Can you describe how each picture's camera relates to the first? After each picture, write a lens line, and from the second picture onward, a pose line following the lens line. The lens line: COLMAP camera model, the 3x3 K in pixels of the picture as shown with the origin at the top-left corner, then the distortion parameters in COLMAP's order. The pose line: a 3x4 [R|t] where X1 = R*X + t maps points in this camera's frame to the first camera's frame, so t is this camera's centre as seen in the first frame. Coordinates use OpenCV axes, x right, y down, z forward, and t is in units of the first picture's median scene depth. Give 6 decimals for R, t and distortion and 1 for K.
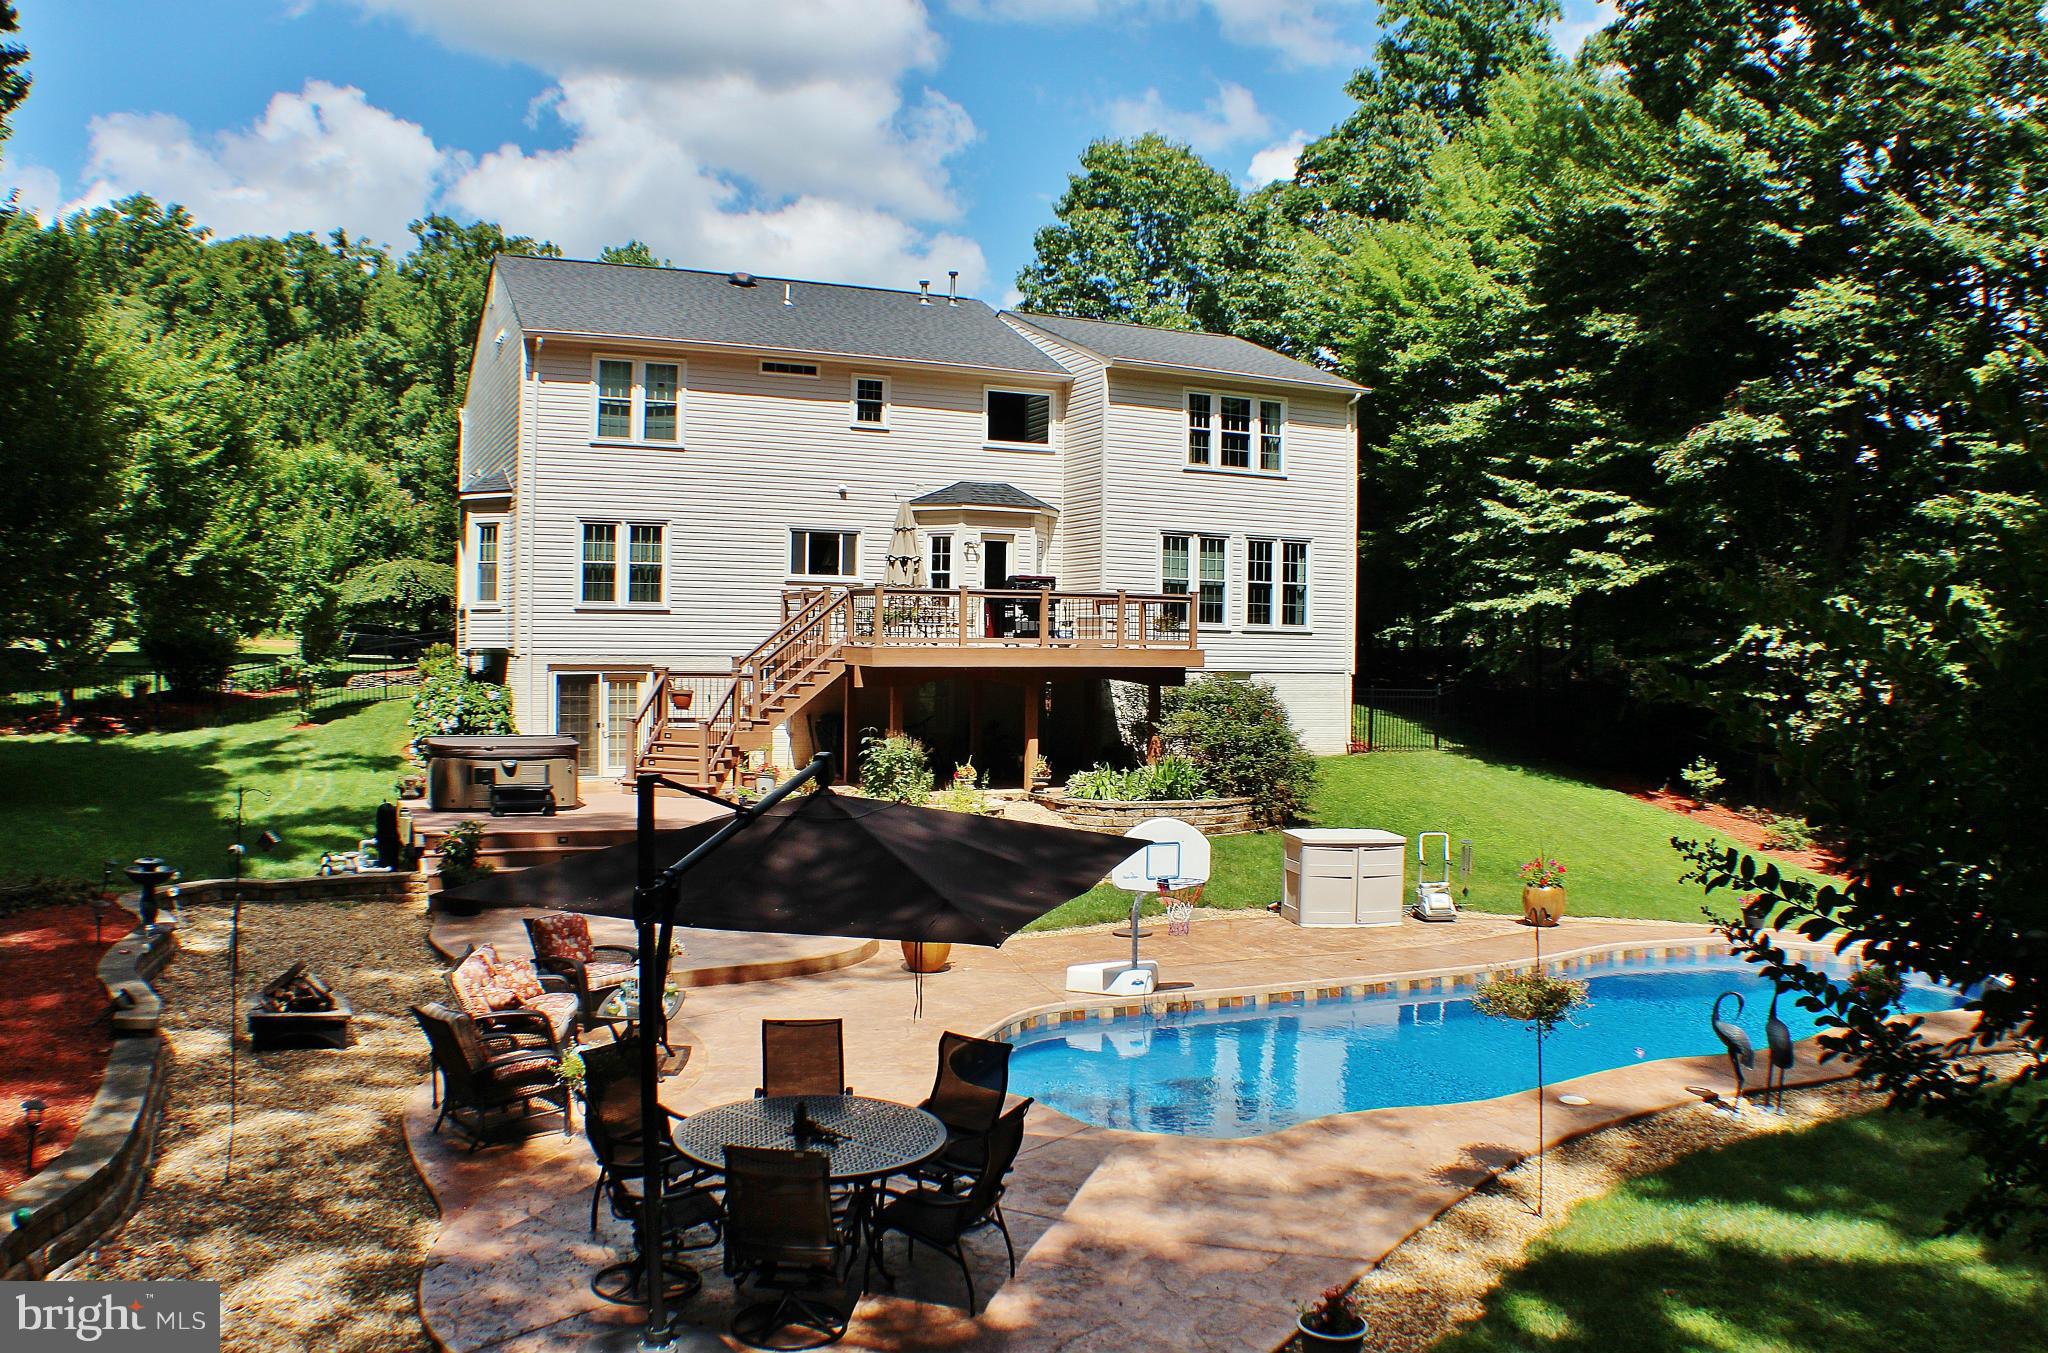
lens RADIAL K [[1605.2, 0, 1024.0], [0, 1605.2, 676.5], [0, 0, 1]] dist [-0.218557, -0.000414]
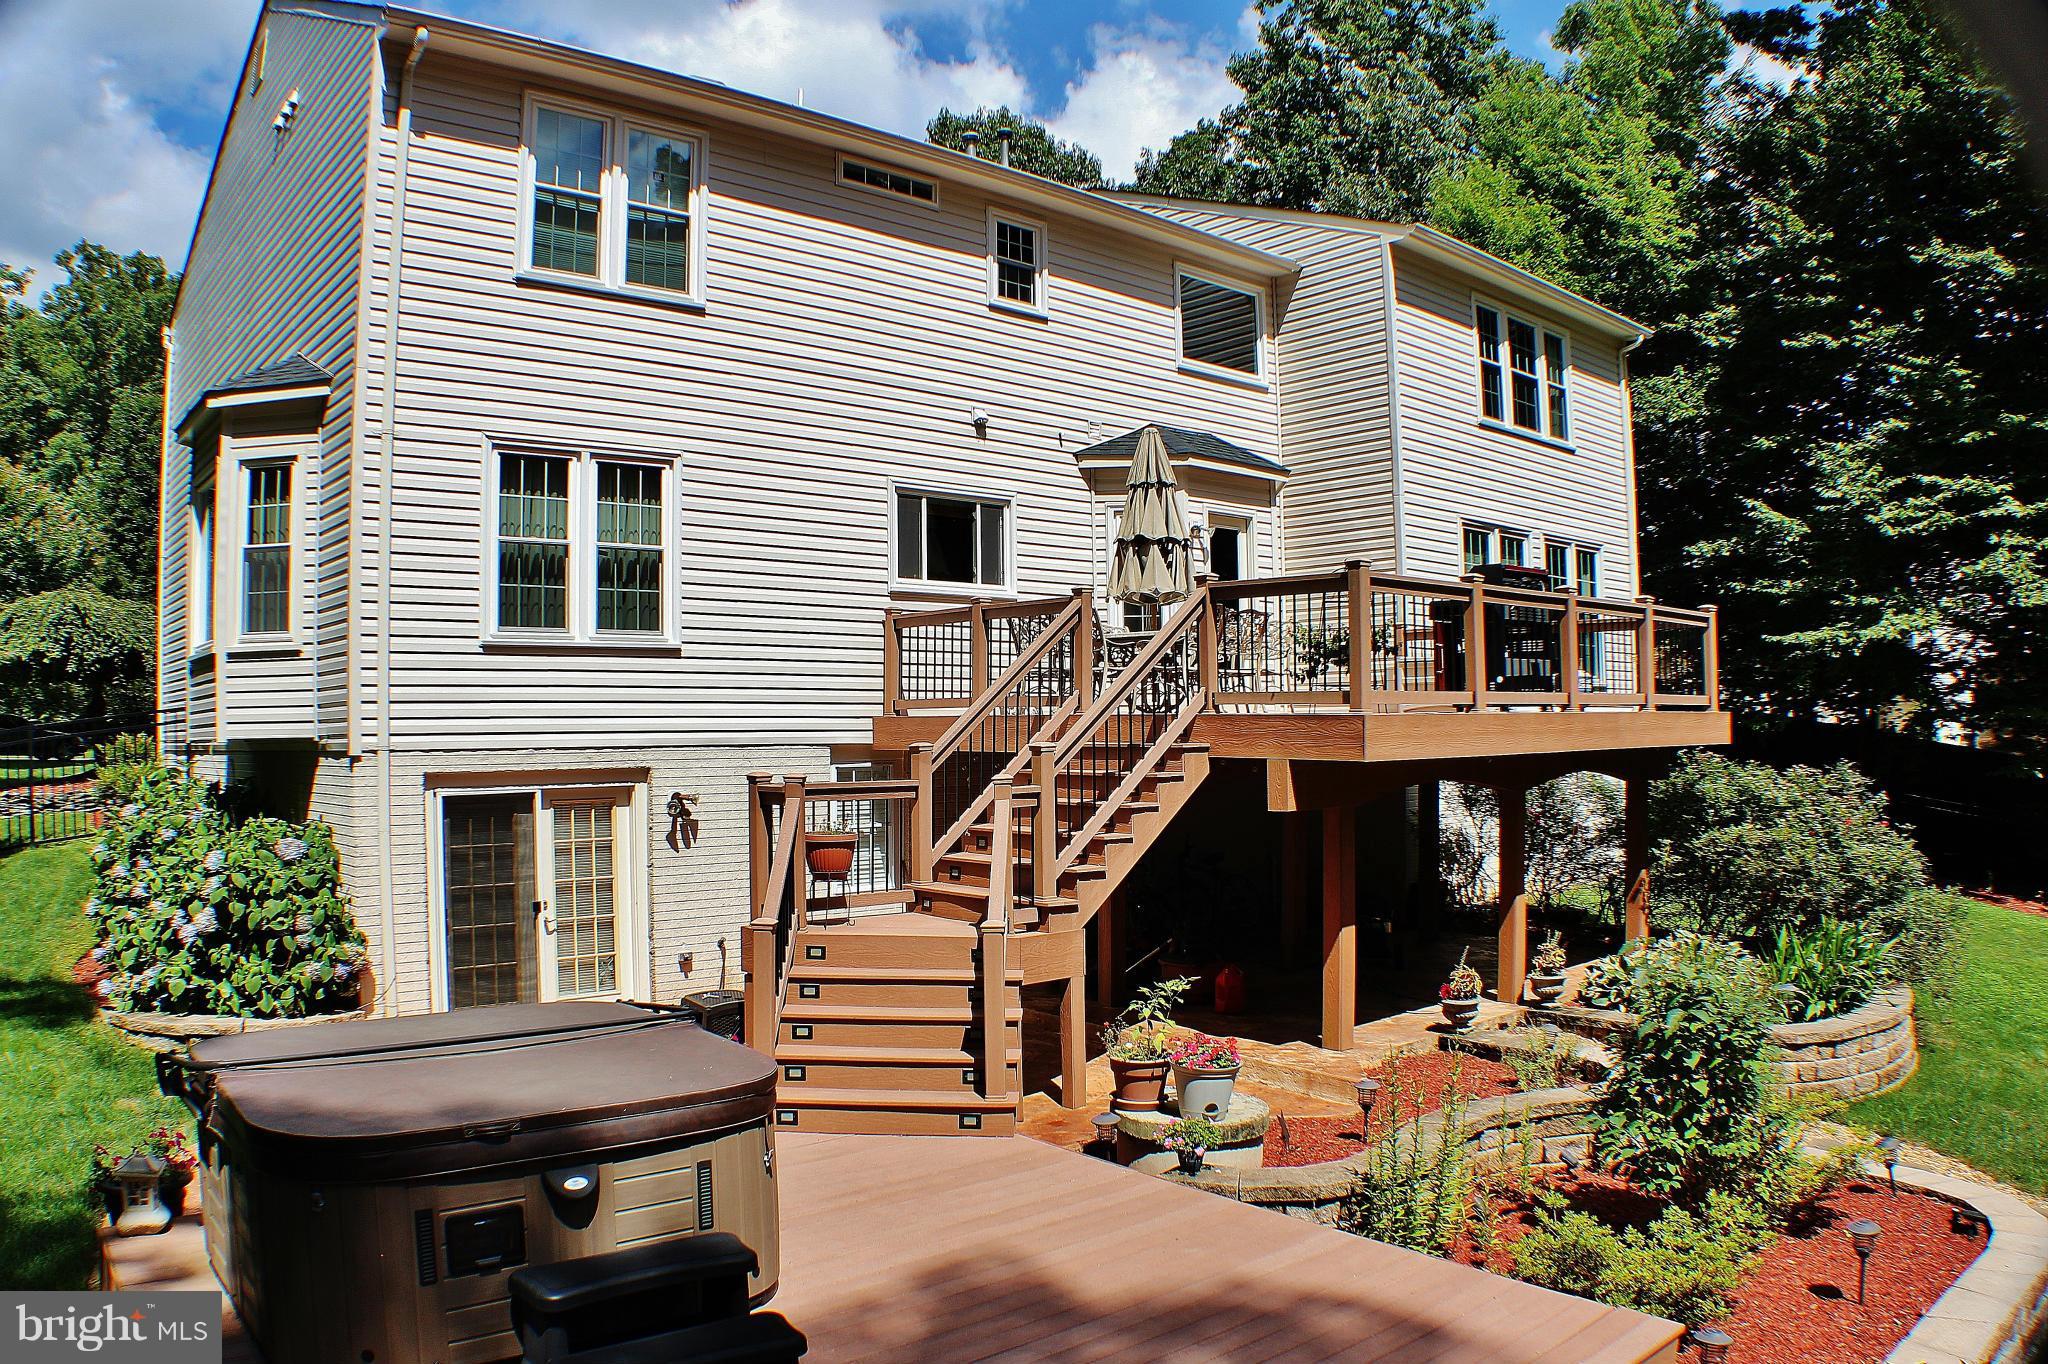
lens RADIAL K [[1466.5, 0, 1022.5], [0, 1466.5, 717.2], [0, 0, 1]] dist [-0.241112, 0.085054]
pose [[0.965980, -0.021607, 0.257712, -0.215608], [0.027749, 0.999410, -0.020217, -0.009657], [-0.257123, 0.026680, 0.966010, 0.519230]]
